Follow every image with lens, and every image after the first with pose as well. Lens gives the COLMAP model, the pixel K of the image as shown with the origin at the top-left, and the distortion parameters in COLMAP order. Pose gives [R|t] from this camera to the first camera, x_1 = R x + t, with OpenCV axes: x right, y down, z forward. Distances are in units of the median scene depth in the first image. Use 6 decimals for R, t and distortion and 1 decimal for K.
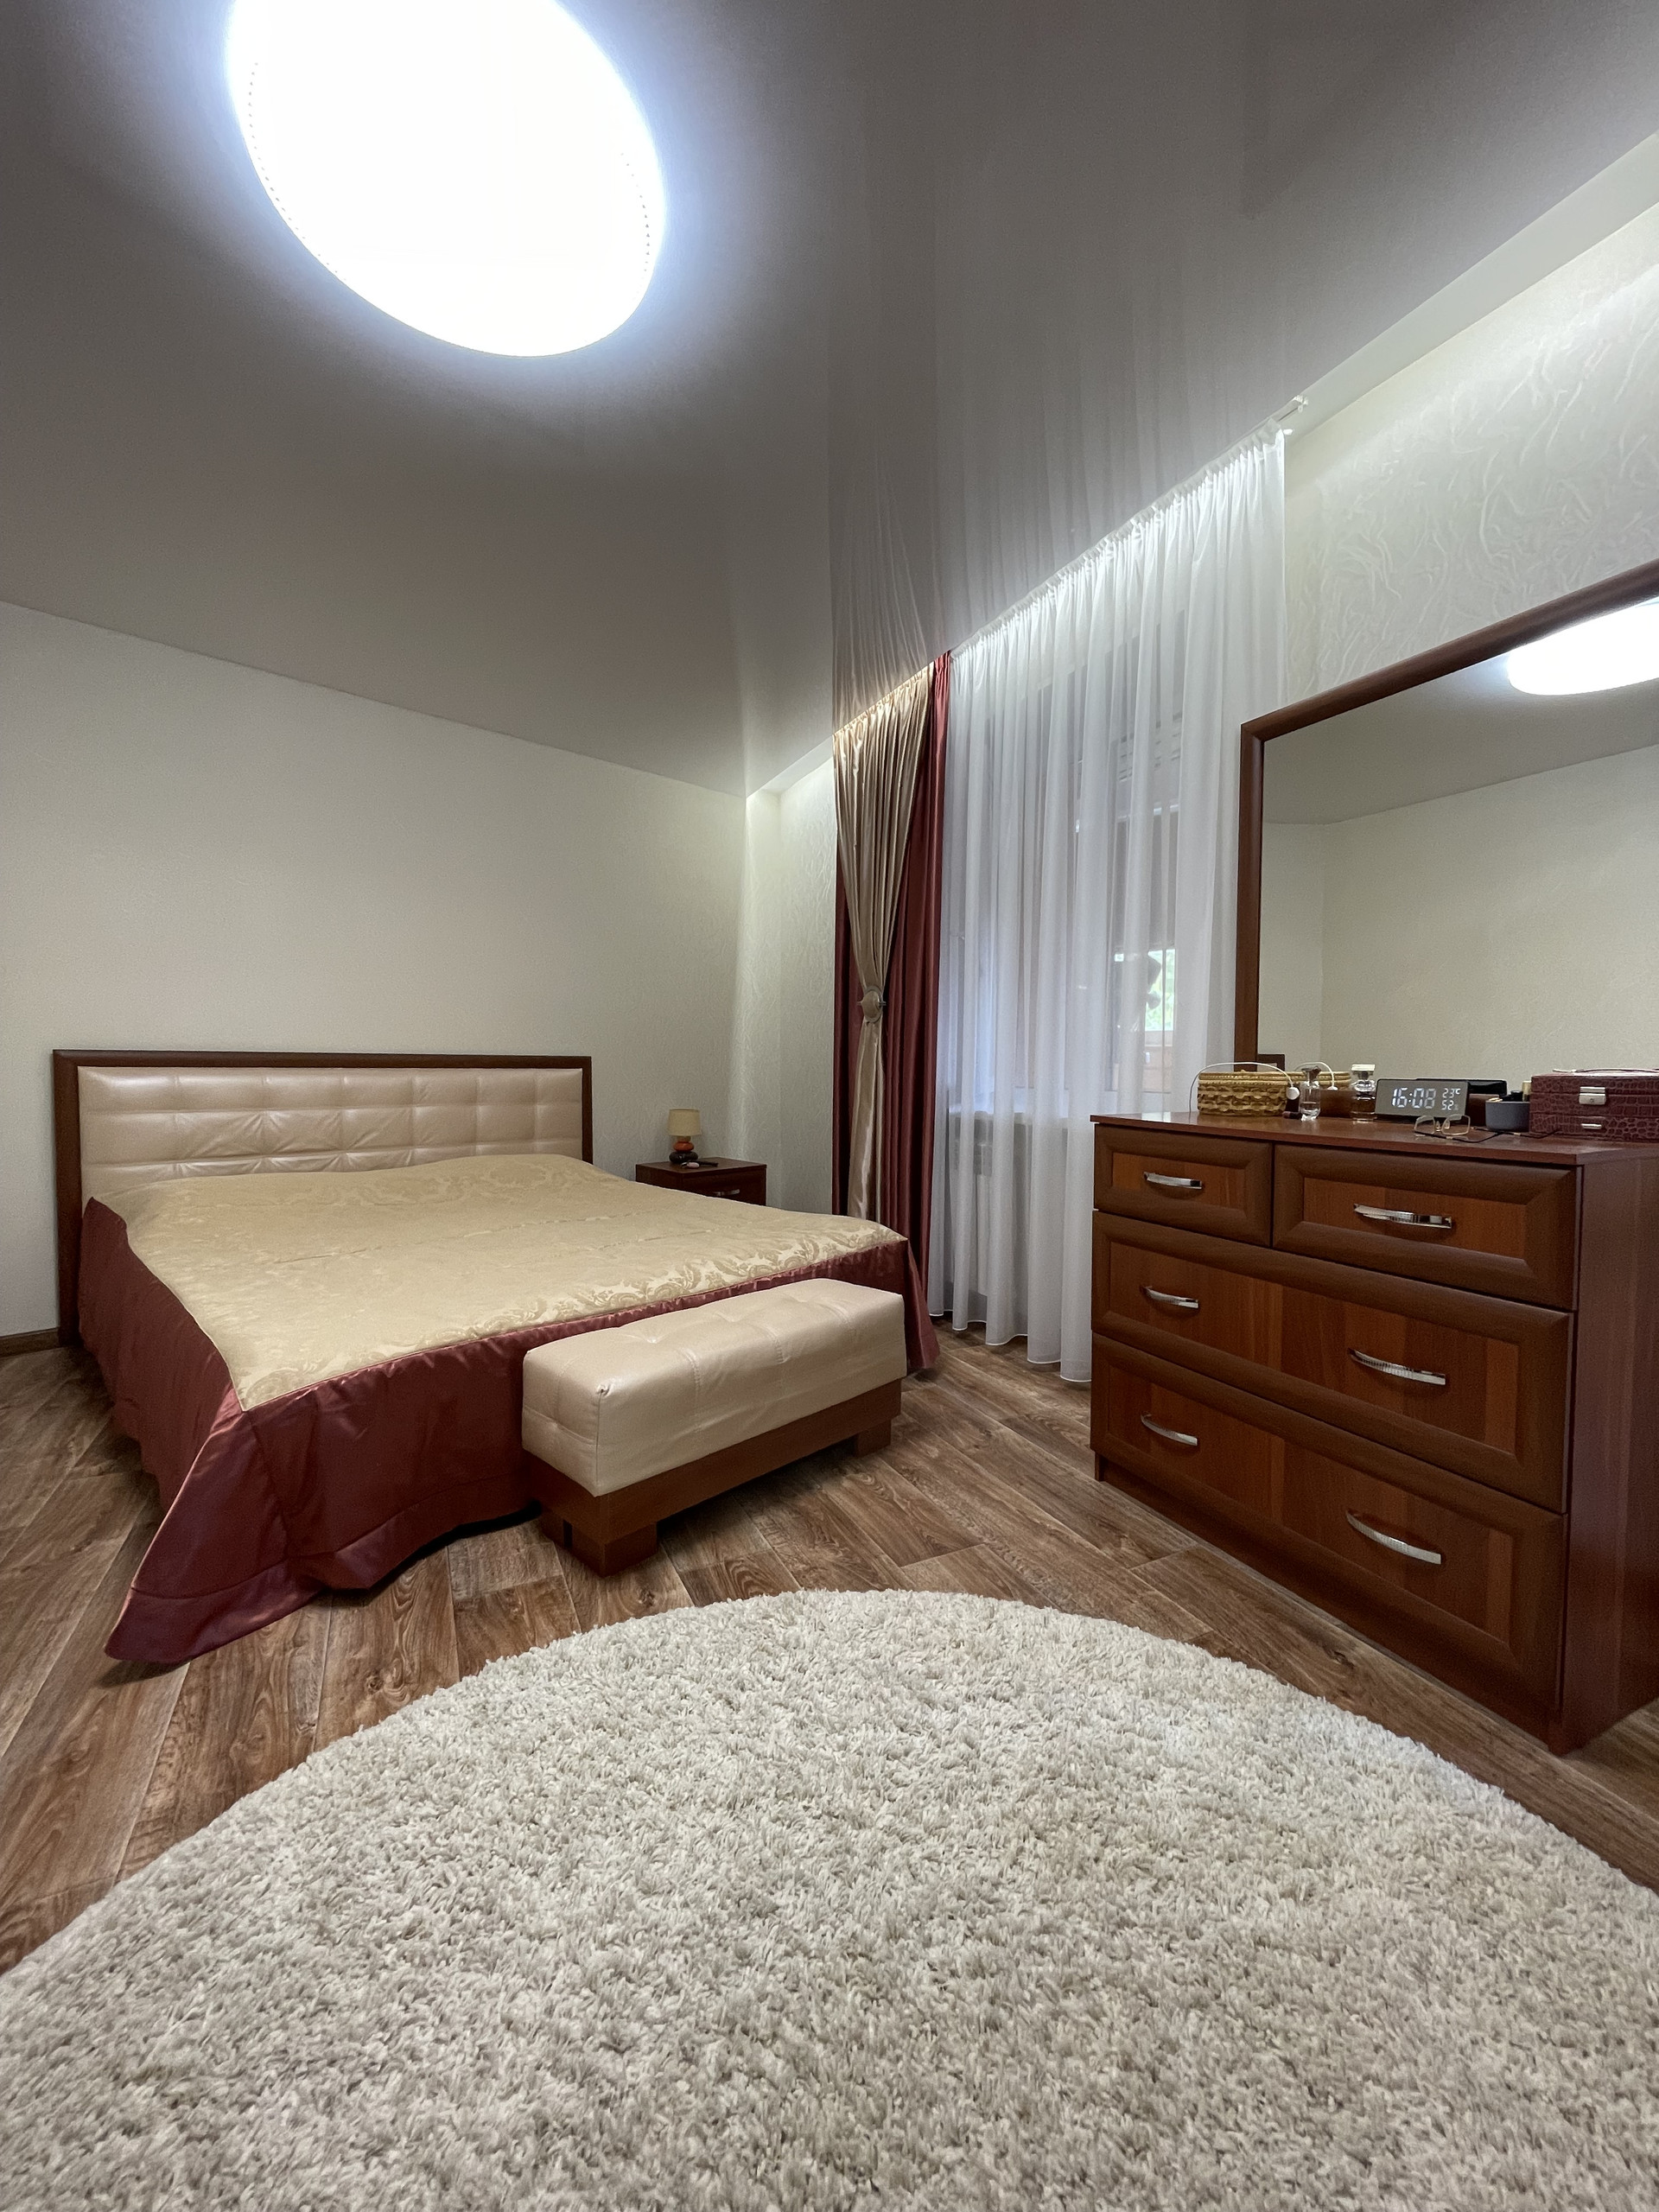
lens RADIAL K [[891.9, 0, 831.3], [0, 891.9, 1106.1], [0, 0, 1]] dist [-0.003277, 0.000716]
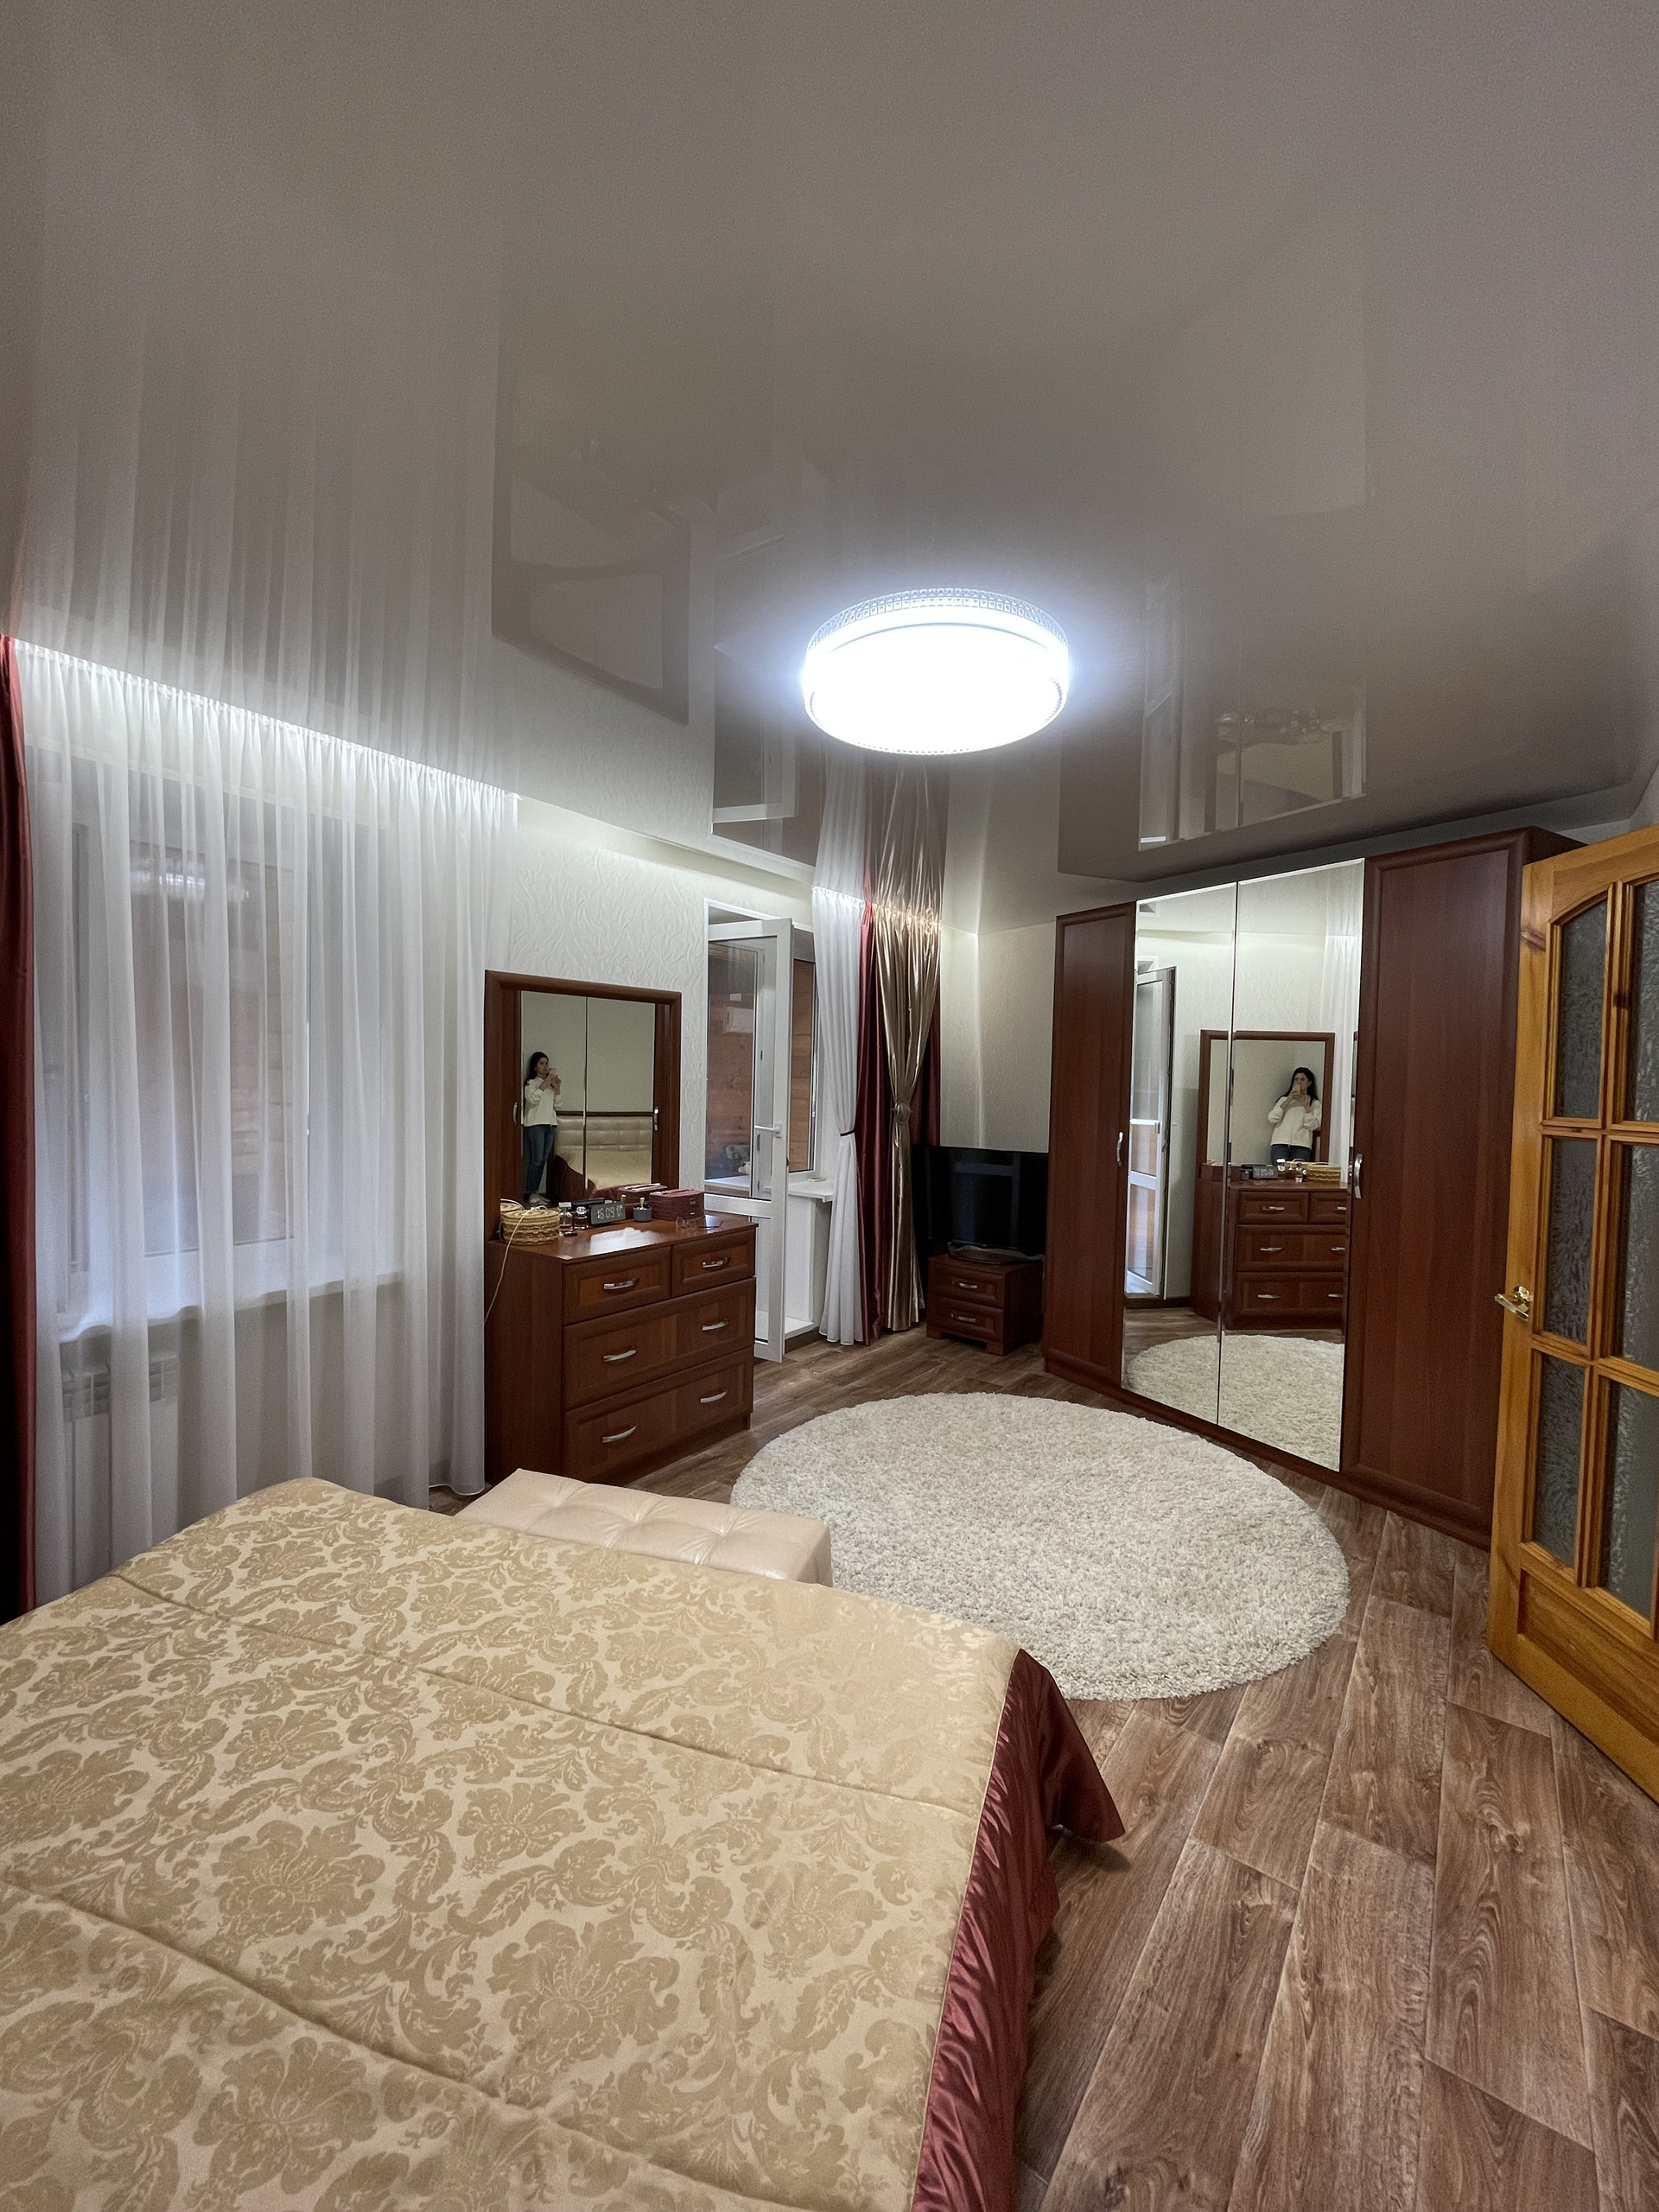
lens RADIAL K [[891.9, 0, 824.8], [0, 891.9, 1108.6], [0, 0, 1]] dist [-0.003277, 0.000716]
pose [[-0.461429, -0.045882, 0.885990, -1.229037], [0.027261, 0.997457, 0.065852, -0.336319], [-0.886758, 0.054539, -0.459005, 1.380921]]
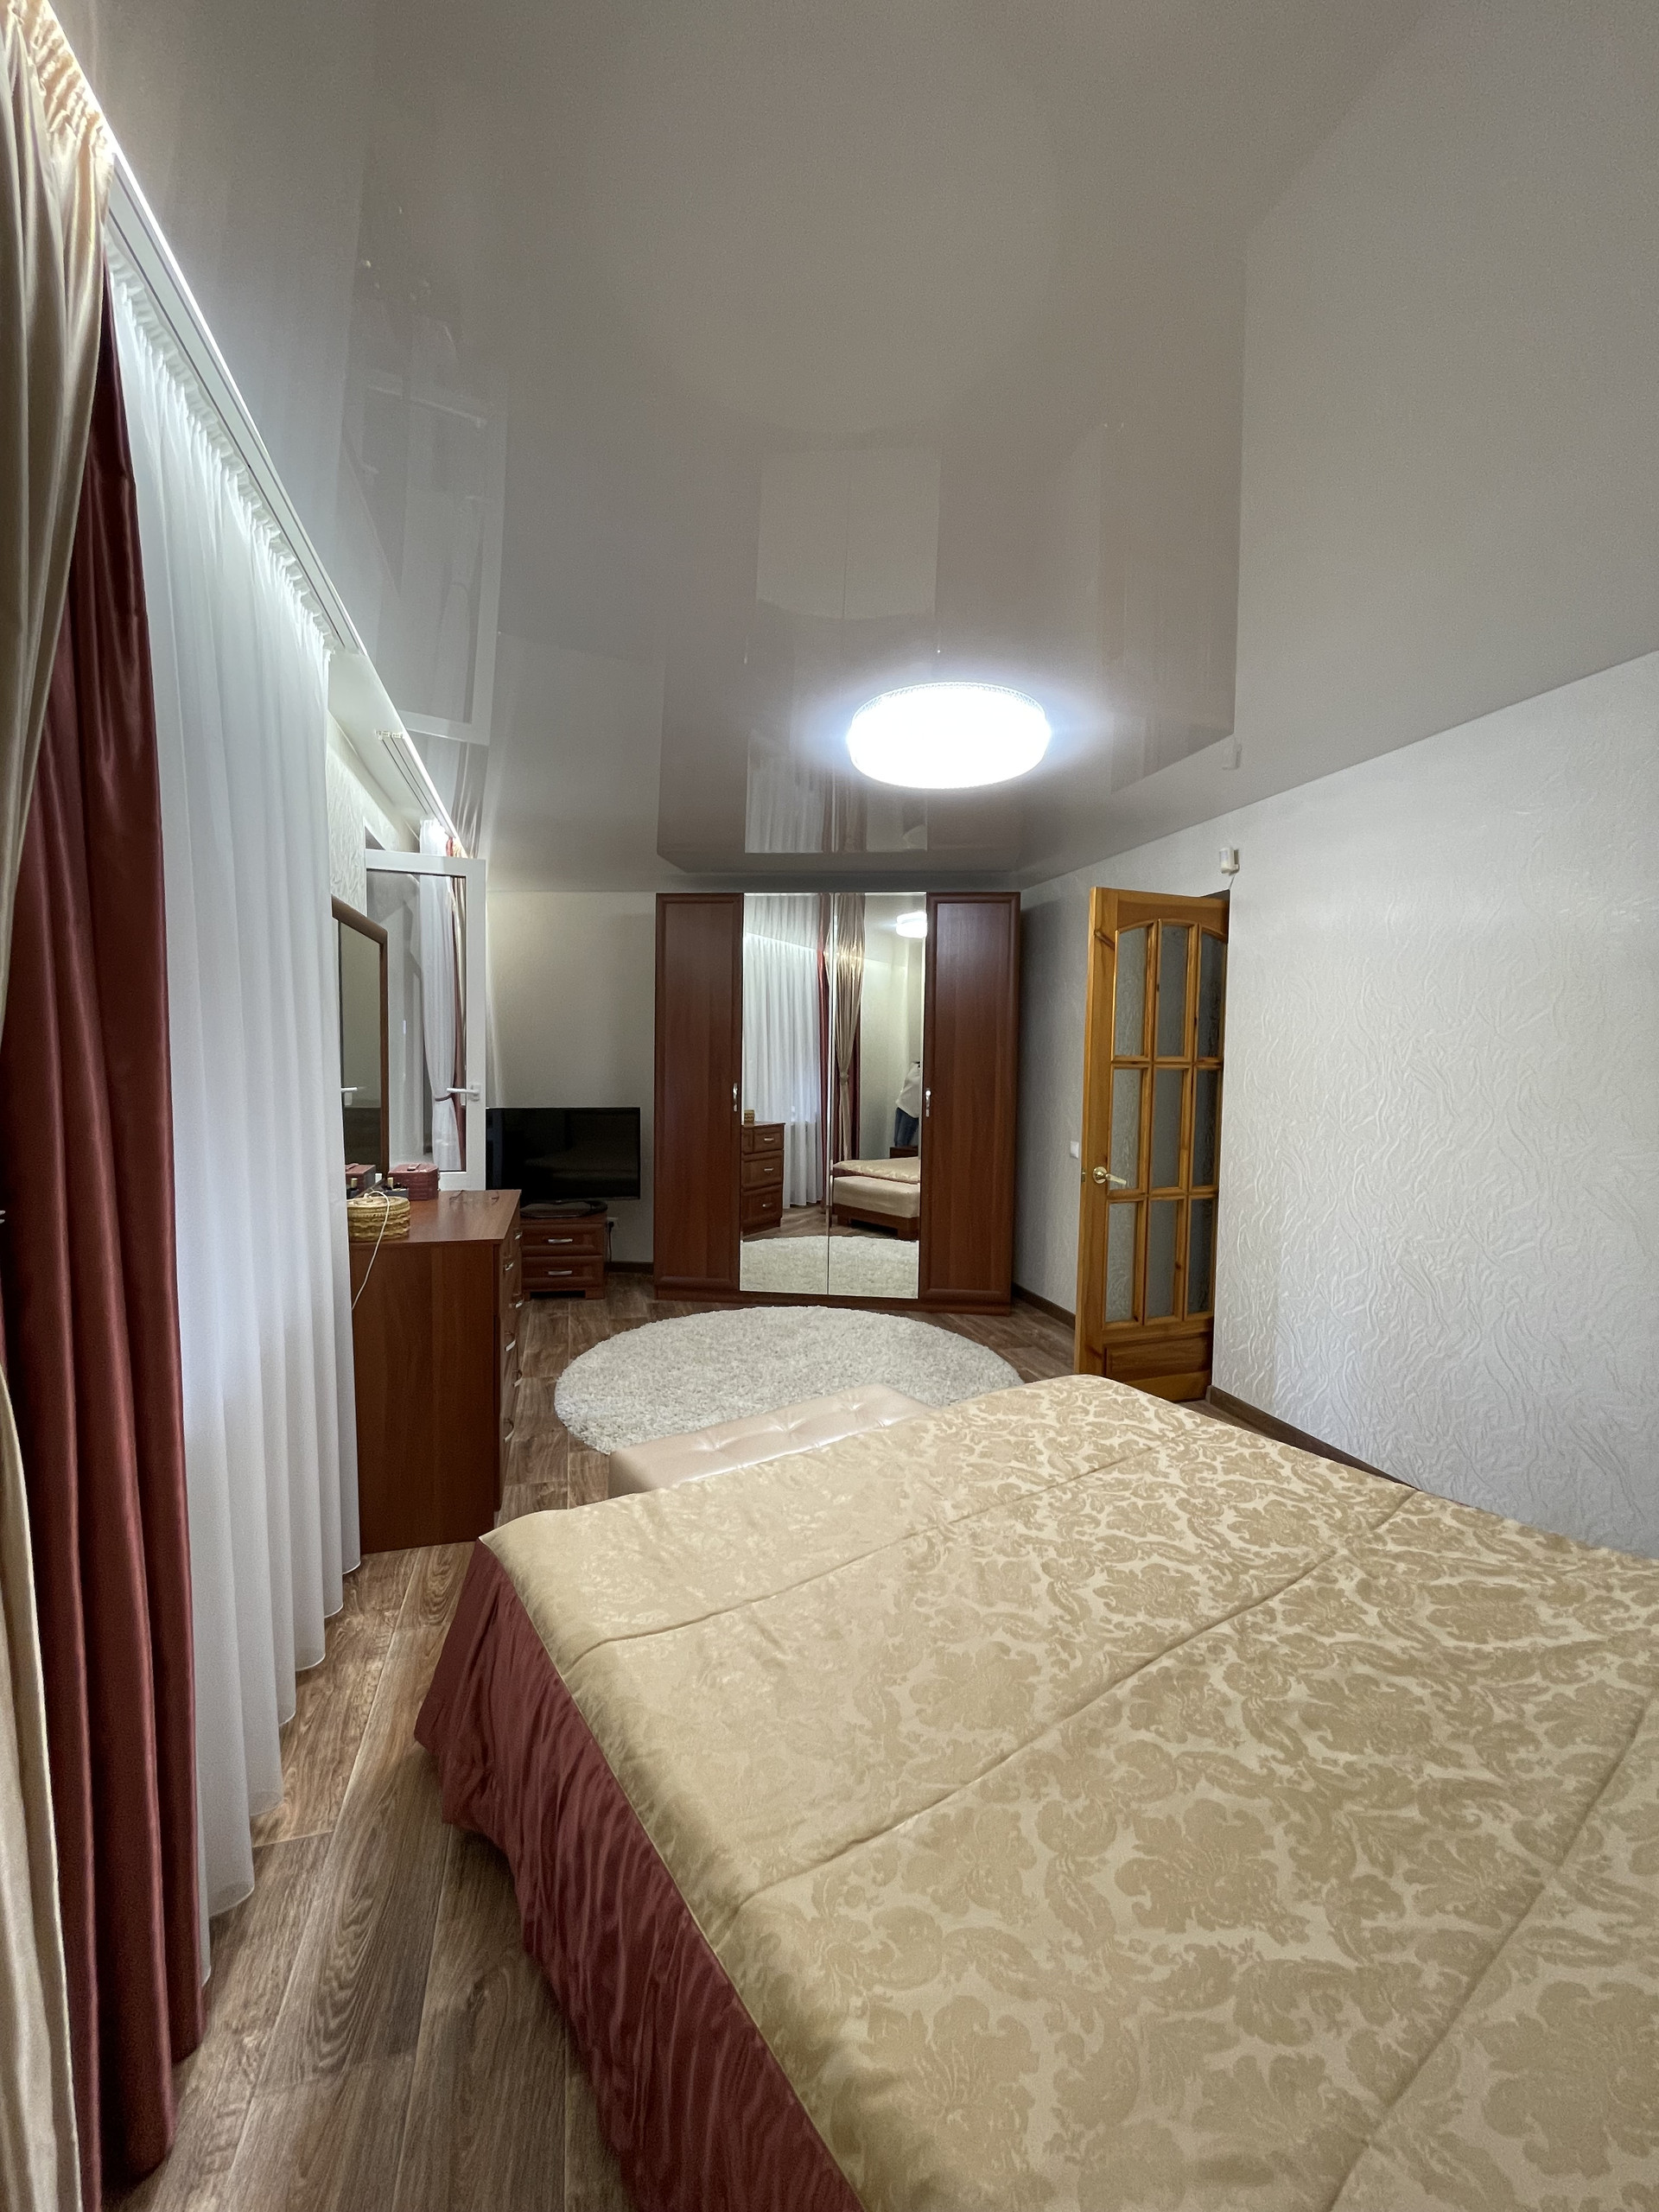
lens RADIAL K [[891.9, 0, 827.7], [0, 891.9, 1119.3], [0, 0, 1]] dist [-0.003277, 0.000716]
pose [[-0.984680, -0.030423, 0.171696, -0.364057], [-0.009684, 0.992684, 0.120355, -0.331997], [-0.174101, 0.116849, -0.977771, 2.300130]]
